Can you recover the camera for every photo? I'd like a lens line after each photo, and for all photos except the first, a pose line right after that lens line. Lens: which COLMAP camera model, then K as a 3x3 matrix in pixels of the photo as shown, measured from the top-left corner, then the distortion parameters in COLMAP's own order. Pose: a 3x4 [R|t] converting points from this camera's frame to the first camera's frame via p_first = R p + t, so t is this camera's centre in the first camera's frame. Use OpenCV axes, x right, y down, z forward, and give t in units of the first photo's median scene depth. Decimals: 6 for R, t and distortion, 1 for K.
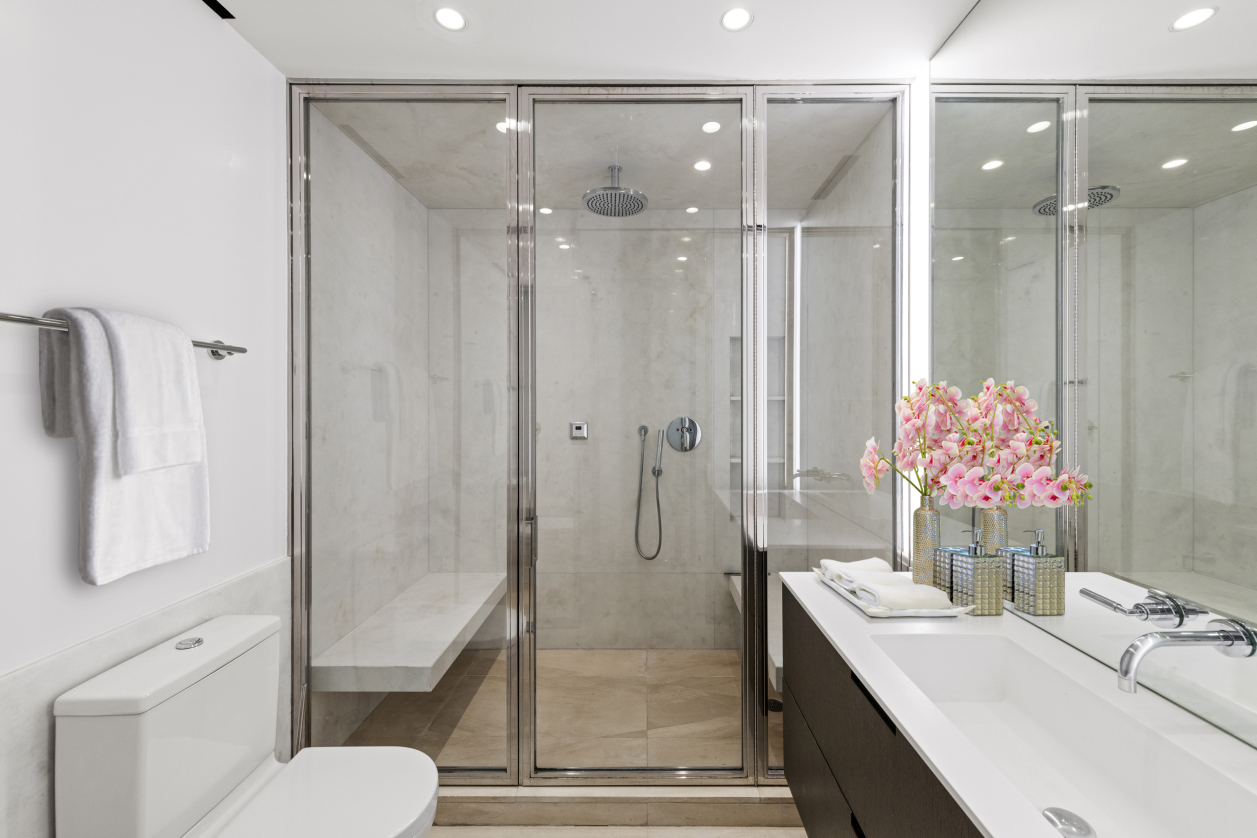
lens RADIAL K [[499.5, 0, 631.4], [0, 499.5, 407.0], [0, 0, 1]] dist [-0.000188, 0.000242]
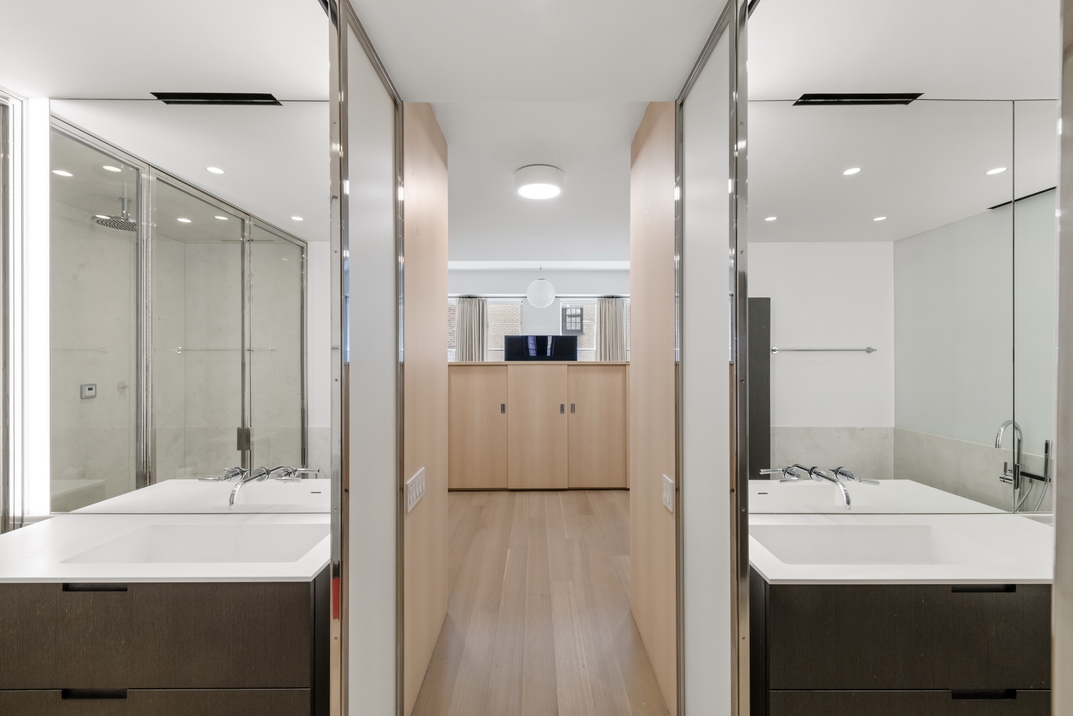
lens RADIAL K [[455.9, 0, 538.8], [0, 455.9, 357.0], [0, 0, 1]] dist [0.001792, 0.000198]
pose [[0.001913, 0.002869, 0.999994, -0.334193], [-0.000360, 0.999996, -0.002868, -0.039978], [-0.999998, -0.000355, 0.001914, -0.124769]]
